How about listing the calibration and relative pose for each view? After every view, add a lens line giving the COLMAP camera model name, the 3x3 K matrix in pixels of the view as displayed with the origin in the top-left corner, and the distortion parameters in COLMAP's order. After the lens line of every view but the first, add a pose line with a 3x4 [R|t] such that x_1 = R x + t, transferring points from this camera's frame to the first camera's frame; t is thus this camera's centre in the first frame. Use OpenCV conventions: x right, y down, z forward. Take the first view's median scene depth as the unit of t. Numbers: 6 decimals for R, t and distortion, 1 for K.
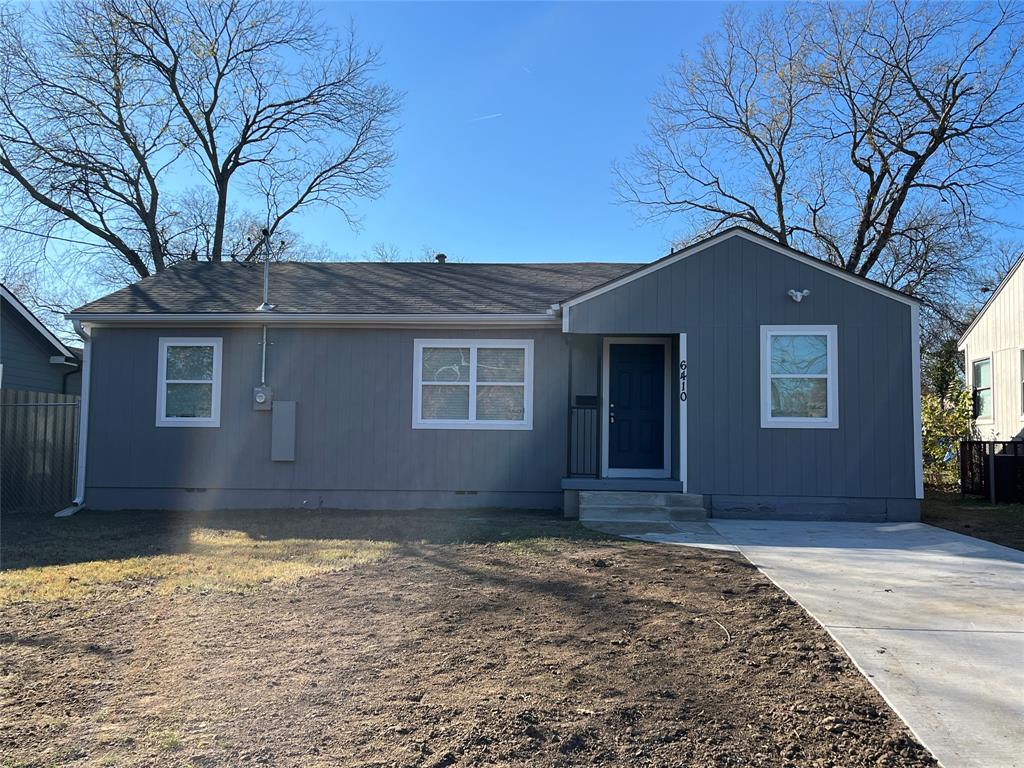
lens RADIAL K [[937.6, 0, 512.0], [0, 937.6, 384.0], [0, 0, 1]] dist [0.054999, -0.003359]
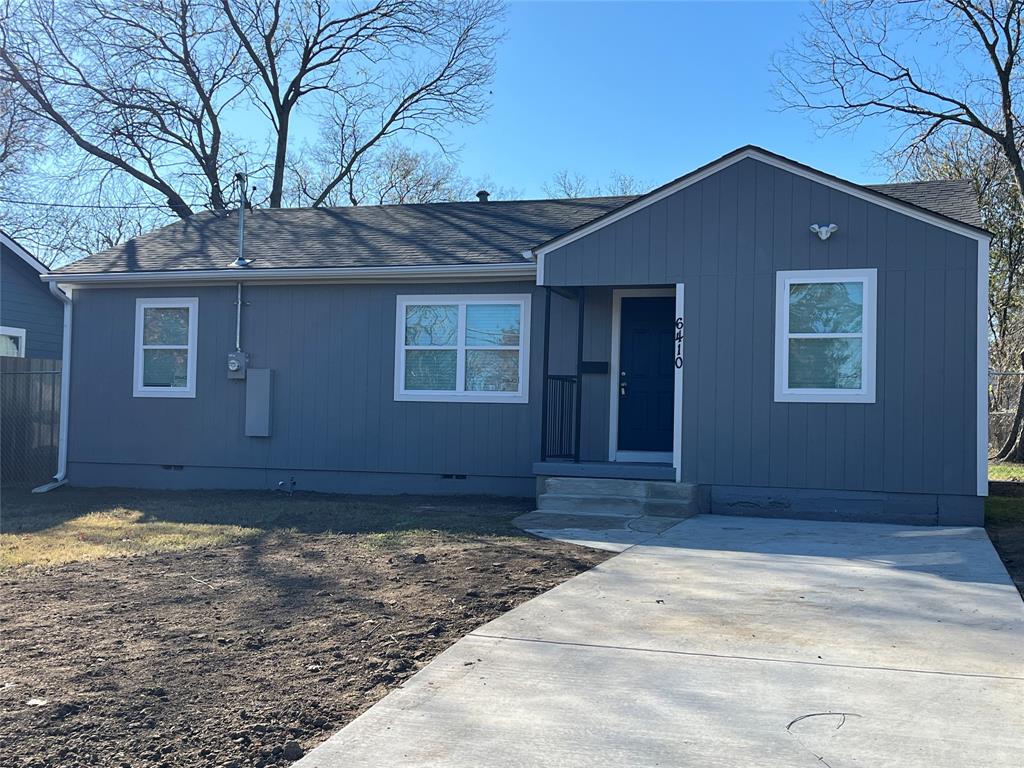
lens RADIAL K [[1182.2, 0, 512.0], [0, 1182.2, 384.0], [0, 0, 1]] dist [0.058461, -0.005565]
pose [[0.966919, 0.001442, -0.255079, 0.241767], [0.006946, 0.999464, 0.031982, -0.001279], [0.254989, -0.032696, 0.966391, -0.011678]]
